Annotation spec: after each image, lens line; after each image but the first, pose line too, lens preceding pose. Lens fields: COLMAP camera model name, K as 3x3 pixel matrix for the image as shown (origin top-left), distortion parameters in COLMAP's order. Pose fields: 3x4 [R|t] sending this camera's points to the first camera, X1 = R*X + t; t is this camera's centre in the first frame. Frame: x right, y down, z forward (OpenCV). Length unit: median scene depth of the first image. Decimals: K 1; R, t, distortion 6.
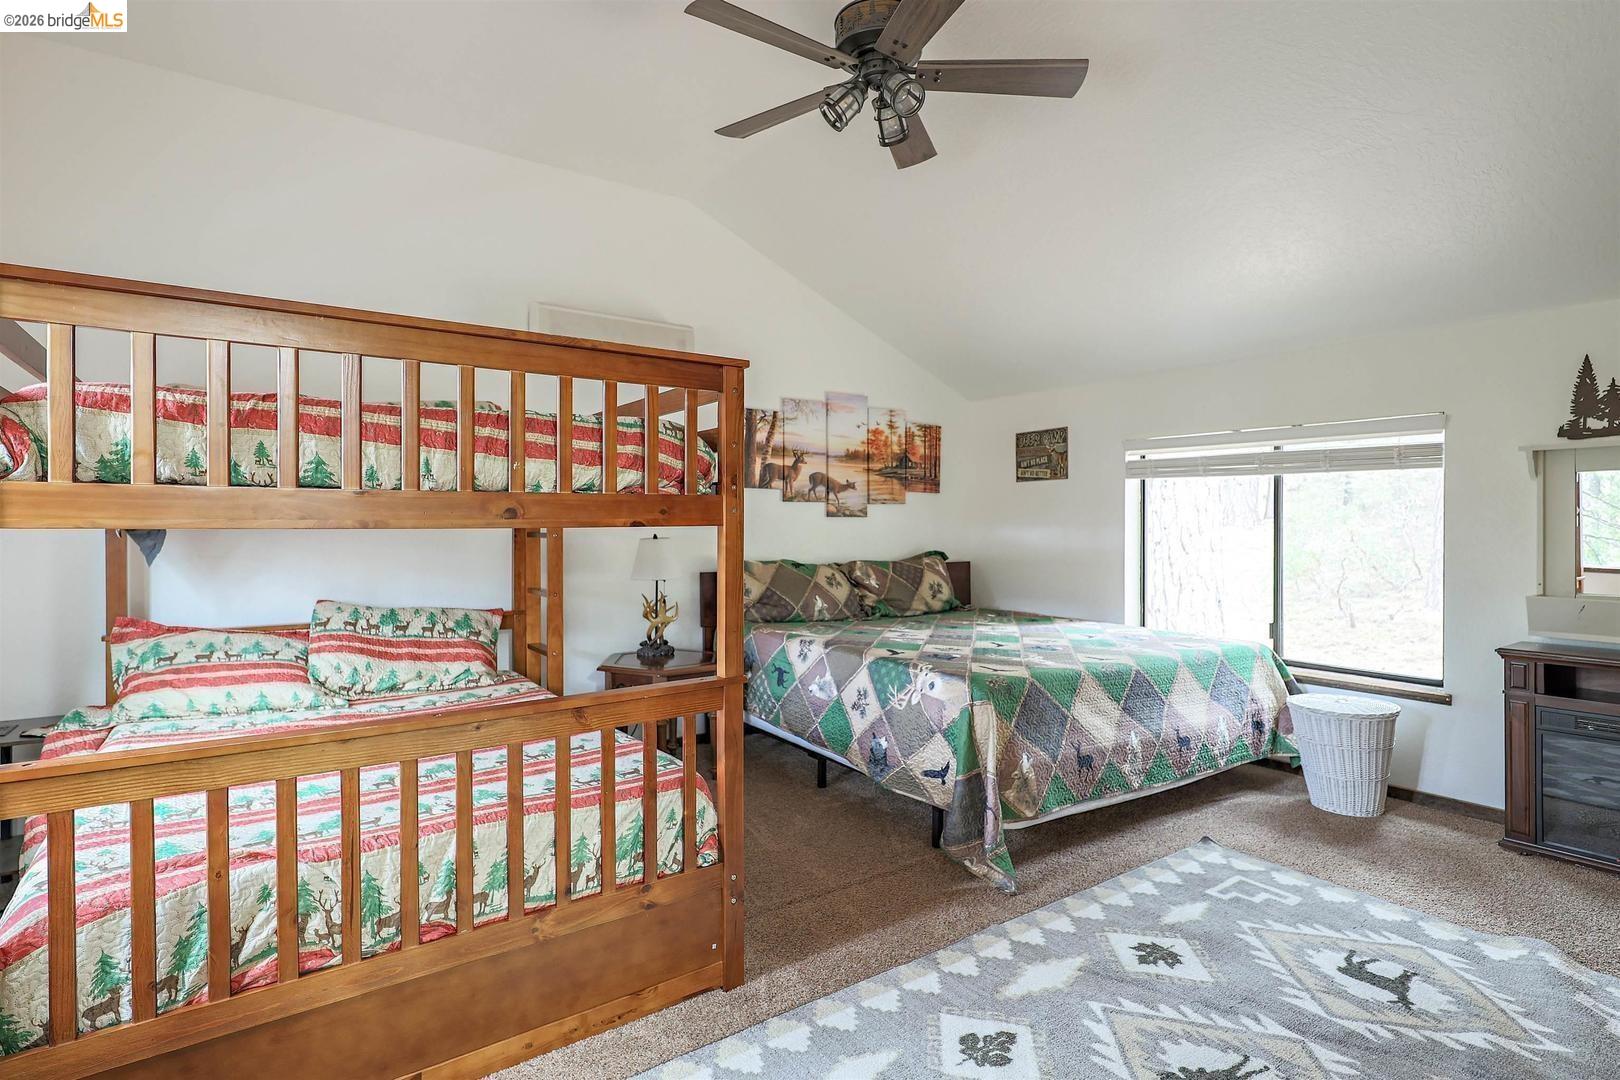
lens RADIAL K [[815.3, 0, 809.0], [0, 815.3, 539.1], [0, 0, 1]] dist [0.002597, 0.000232]
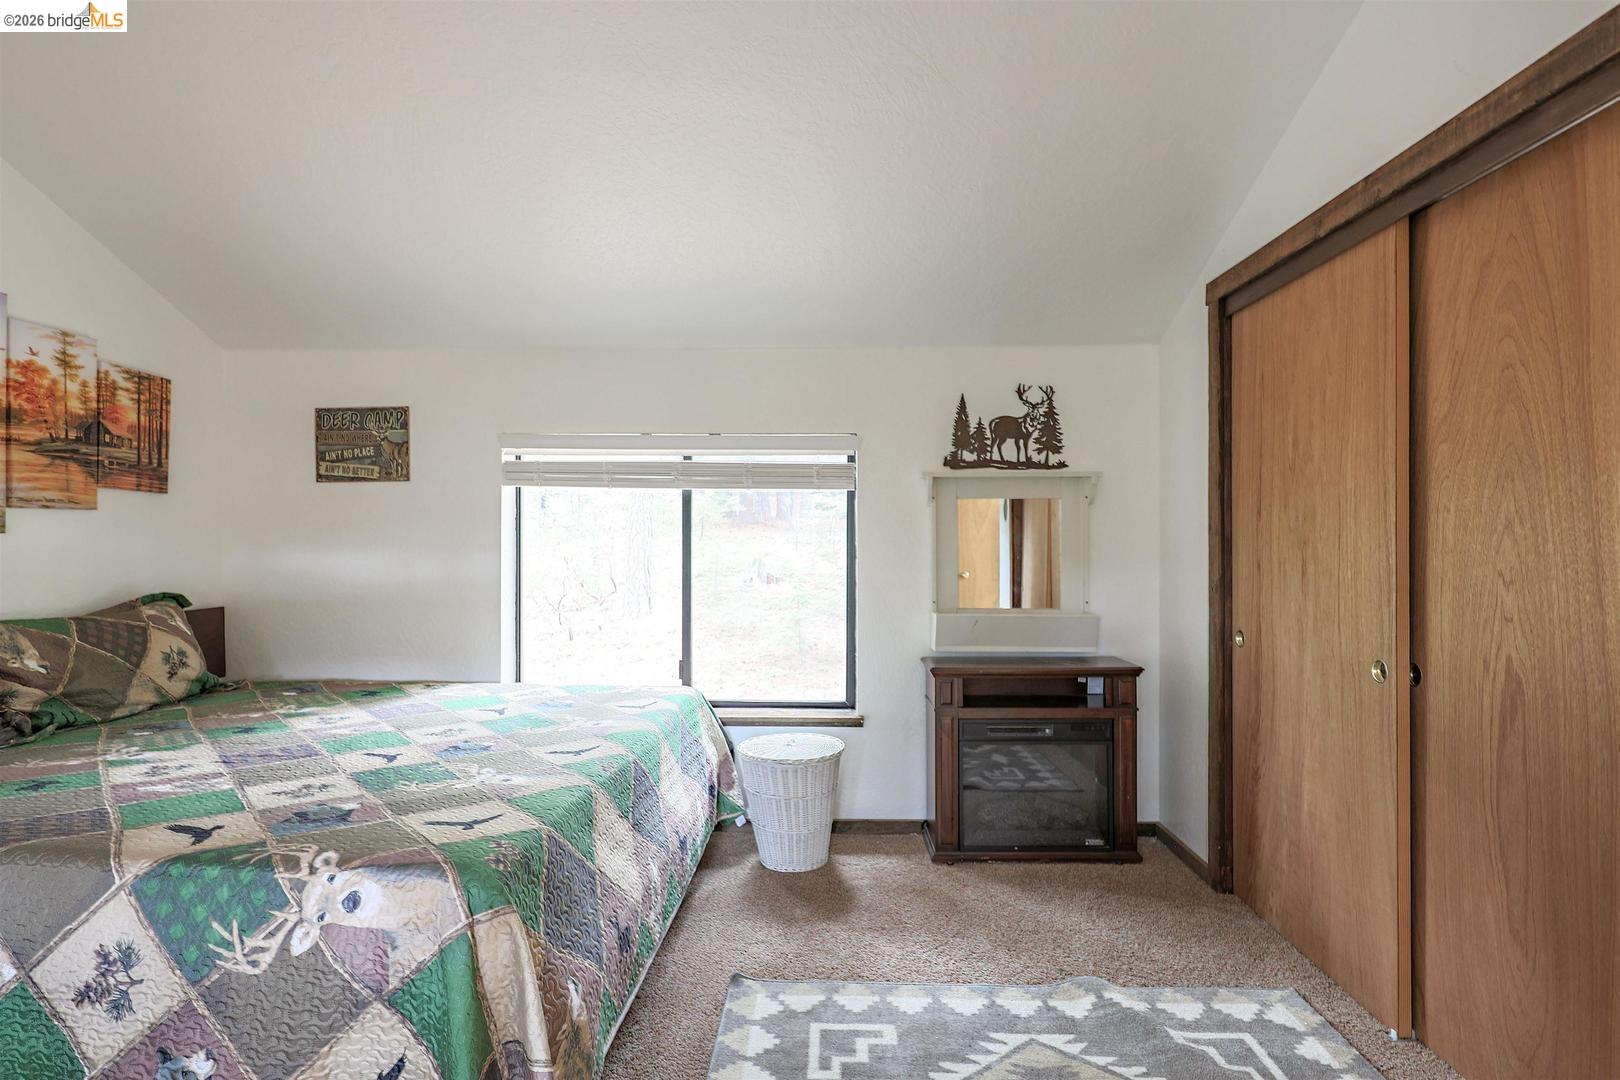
lens RADIAL K [[815.3, 0, 809.0], [0, 815.3, 539.1], [0, 0, 1]] dist [0.002597, 0.000232]
pose [[0.596121, 0.004211, 0.802884, -0.043750], [0.015328, 0.999744, -0.016624, -0.008318], [-0.802749, 0.022217, 0.595904, 0.344495]]
